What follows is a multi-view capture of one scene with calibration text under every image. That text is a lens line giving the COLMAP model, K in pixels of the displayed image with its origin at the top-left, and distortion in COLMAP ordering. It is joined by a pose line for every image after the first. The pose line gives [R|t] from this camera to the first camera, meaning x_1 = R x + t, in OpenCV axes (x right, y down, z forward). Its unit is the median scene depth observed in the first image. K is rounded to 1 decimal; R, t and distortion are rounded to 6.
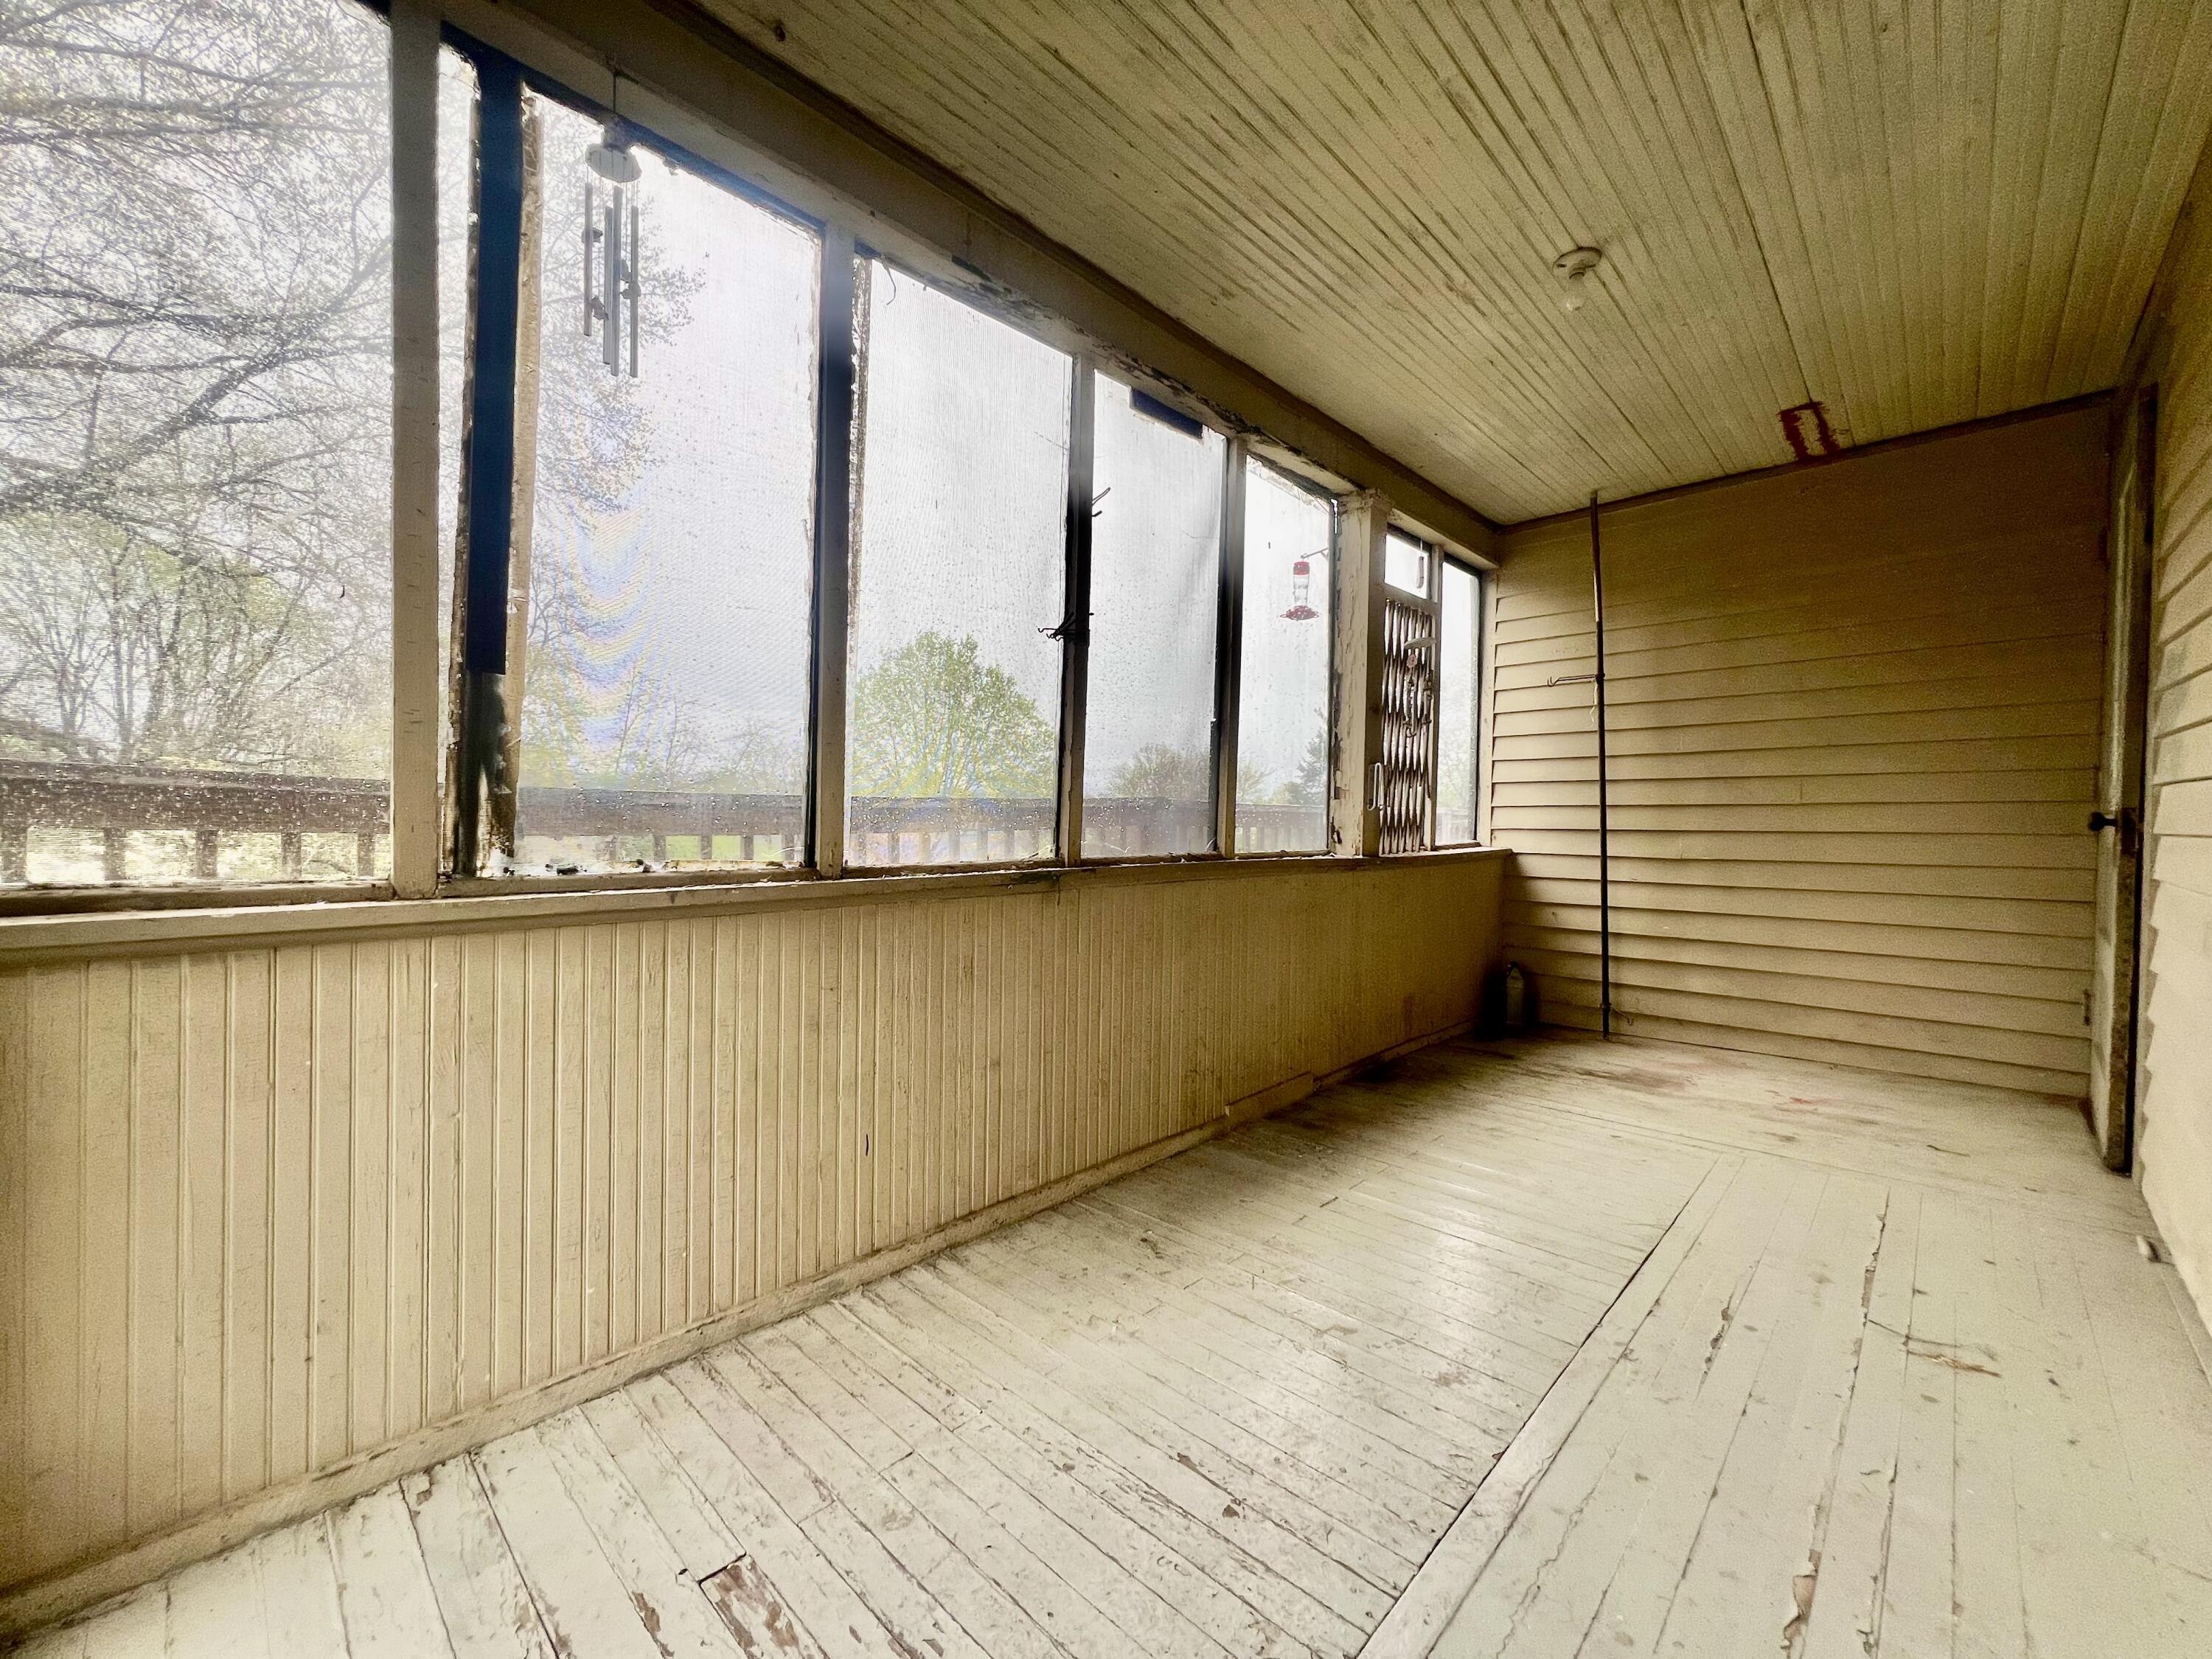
lens RADIAL K [[889.1, 0, 1105.2], [0, 889.1, 827.5], [0, 0, 1]] dist [-0.001289, 0.000750]
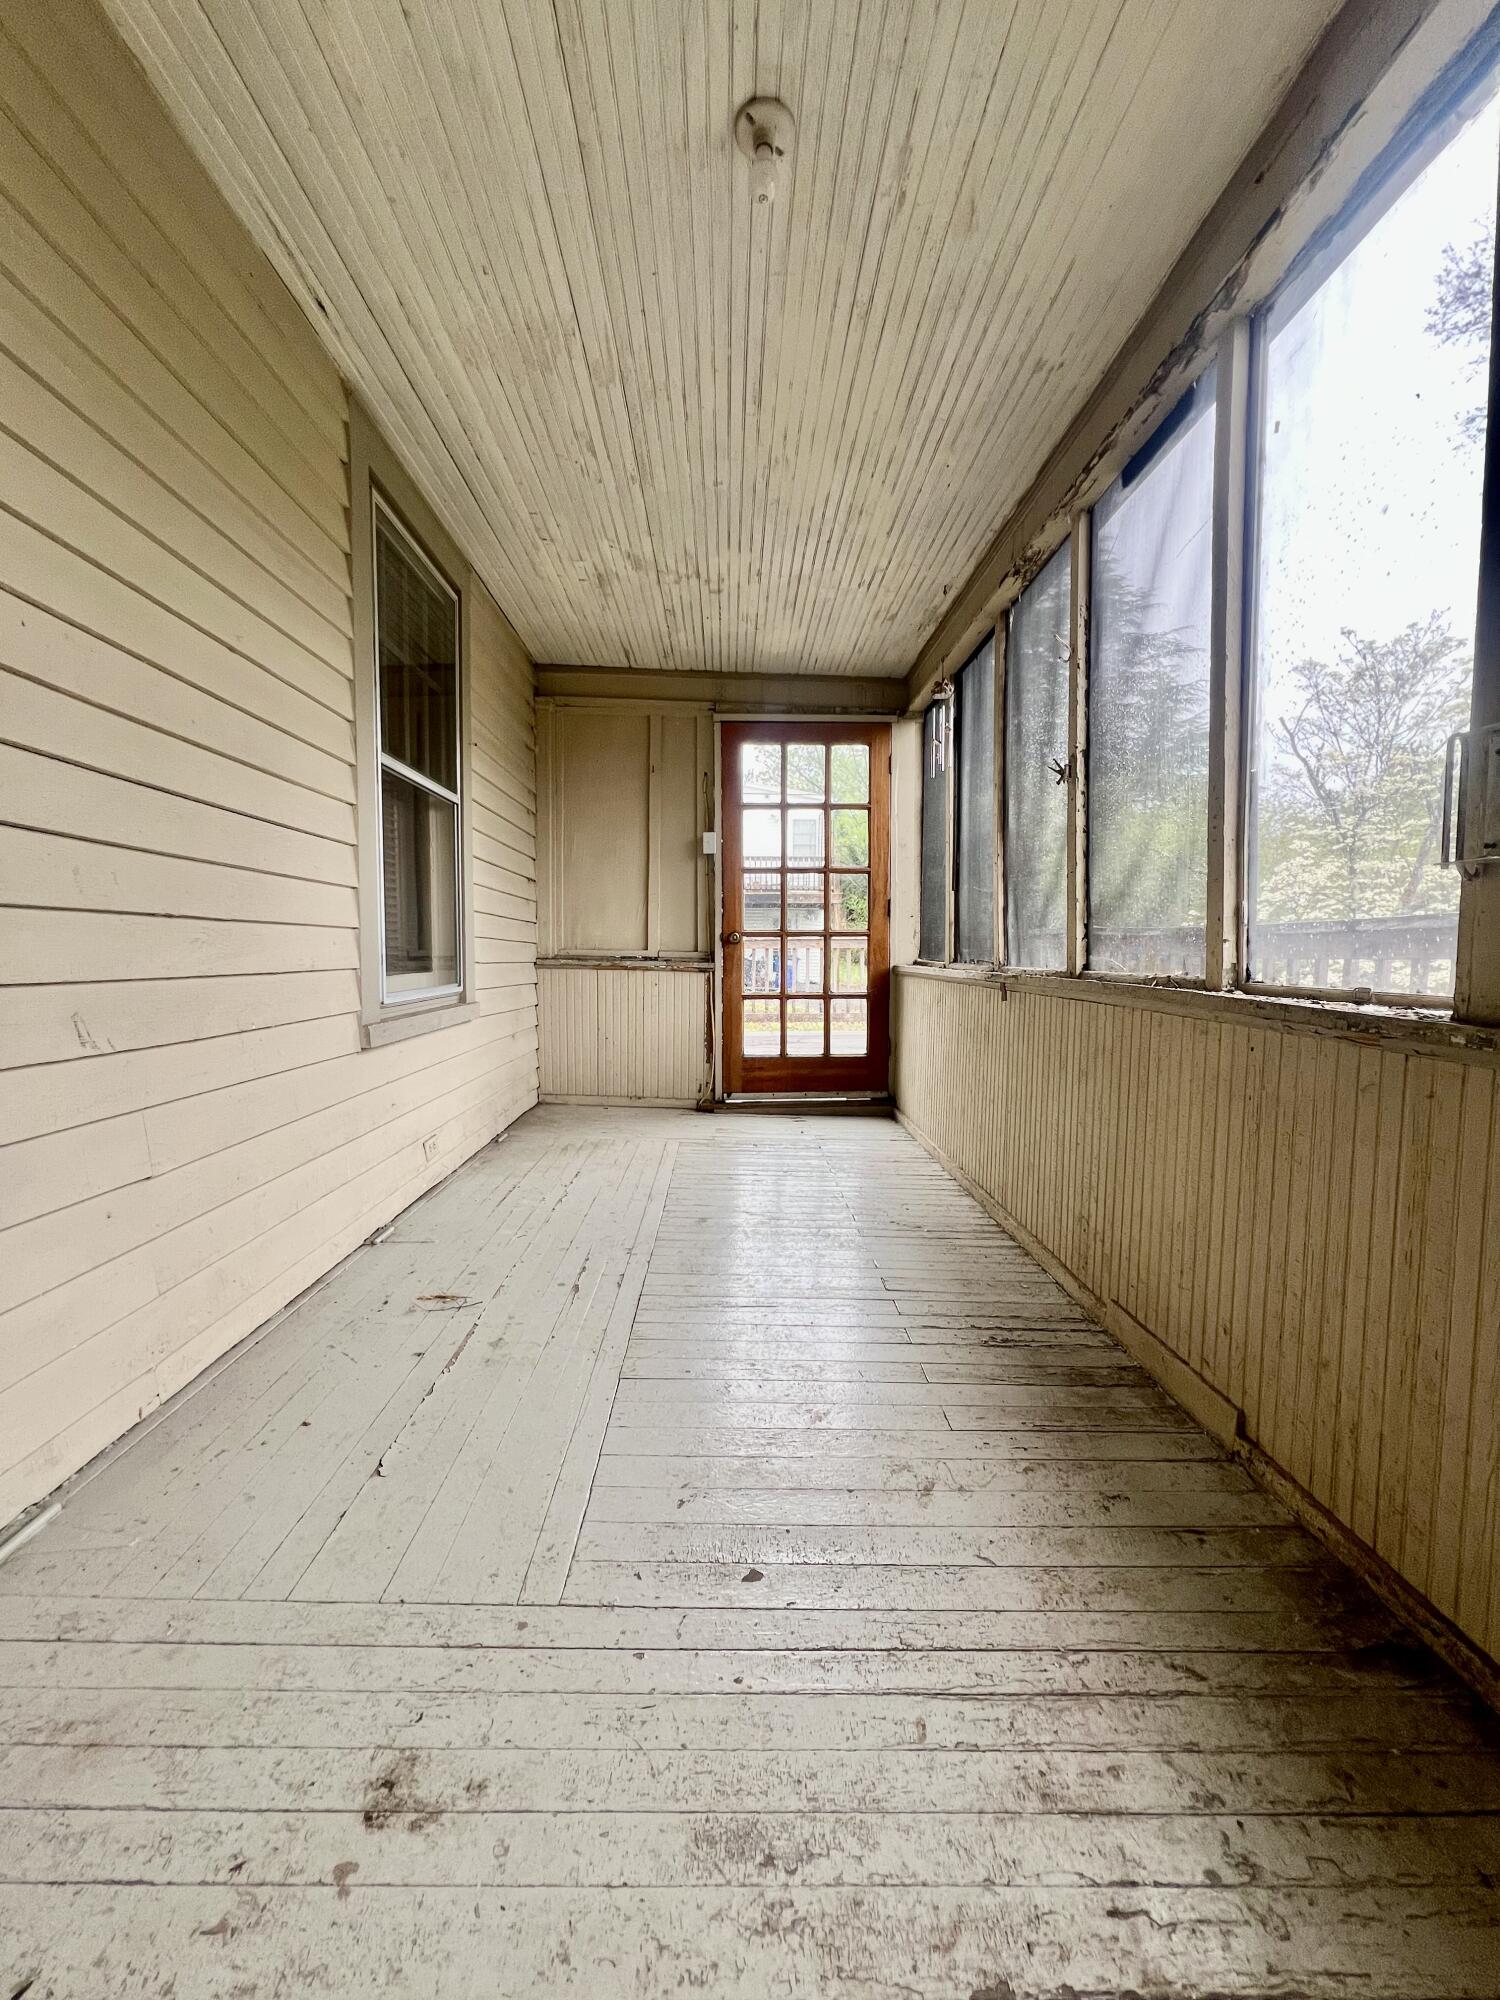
lens RADIAL K [[803.9, 0, 750.0], [0, 803.9, 1000.0], [0, 0, 1]] dist [-0.001289, 0.000750]
pose [[-0.700037, 0.024228, -0.713696, 0.863645], [-0.030174, 0.997528, 0.063460, 0.017404], [0.713469, 0.065960, -0.697575, 1.263351]]
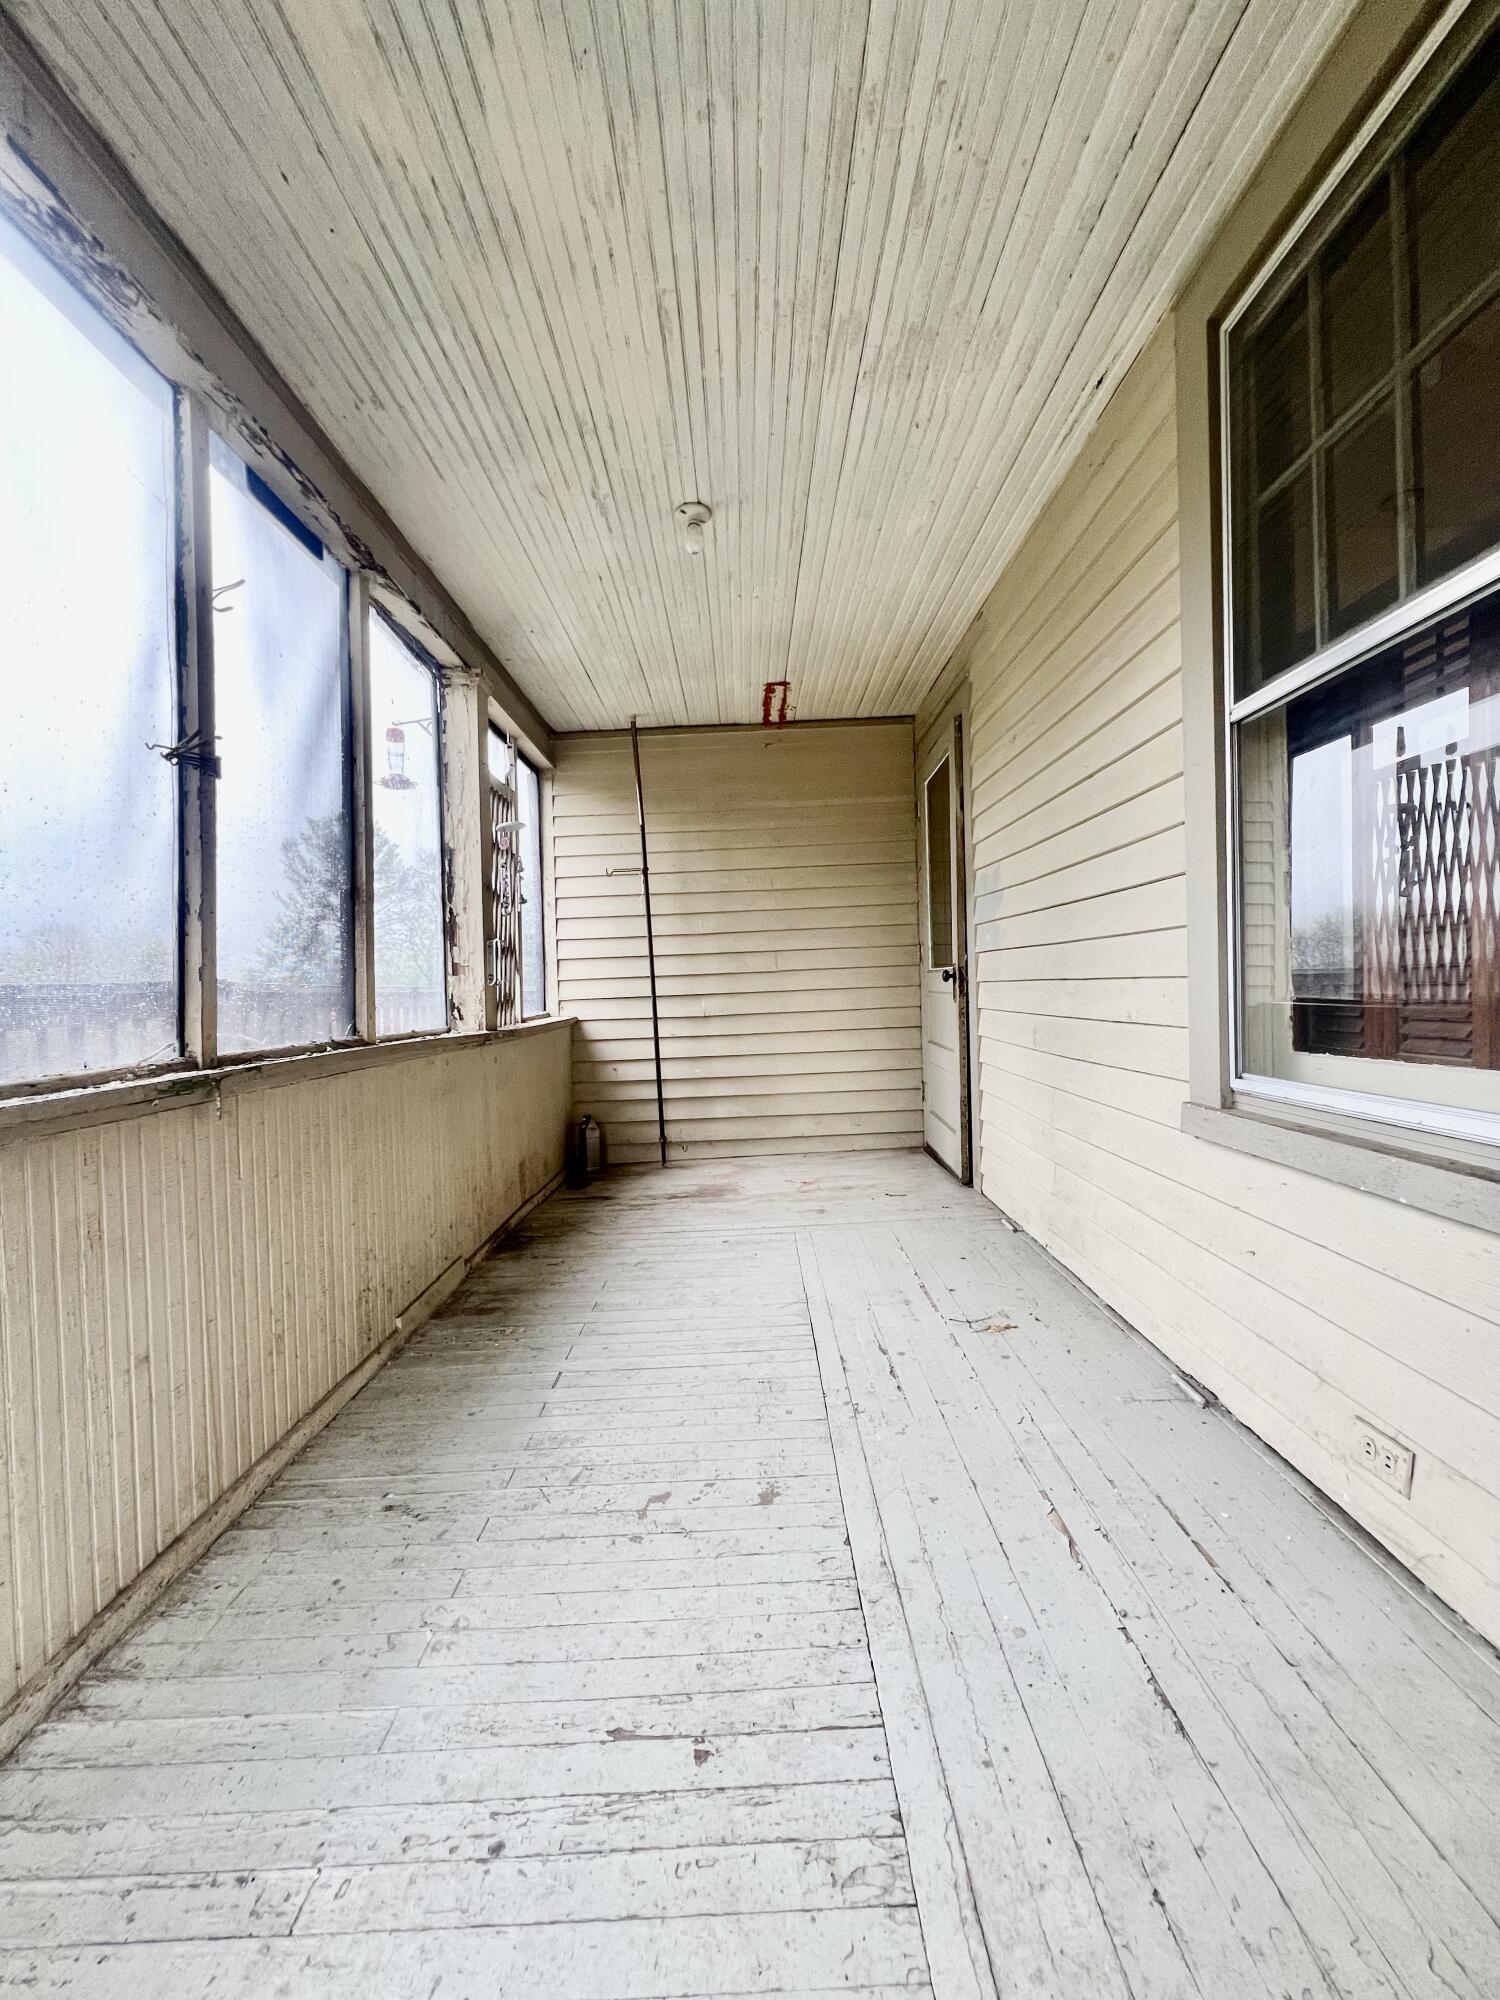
lens RADIAL K [[803.9, 0, 750.0], [0, 803.9, 1000.0], [0, 0, 1]] dist [-0.001289, 0.000750]
pose [[0.717293, -0.045167, 0.695306, -0.159511], [0.050776, 0.998632, 0.012490, 0.001162], [-0.694919, 0.026346, 0.718605, 0.165248]]
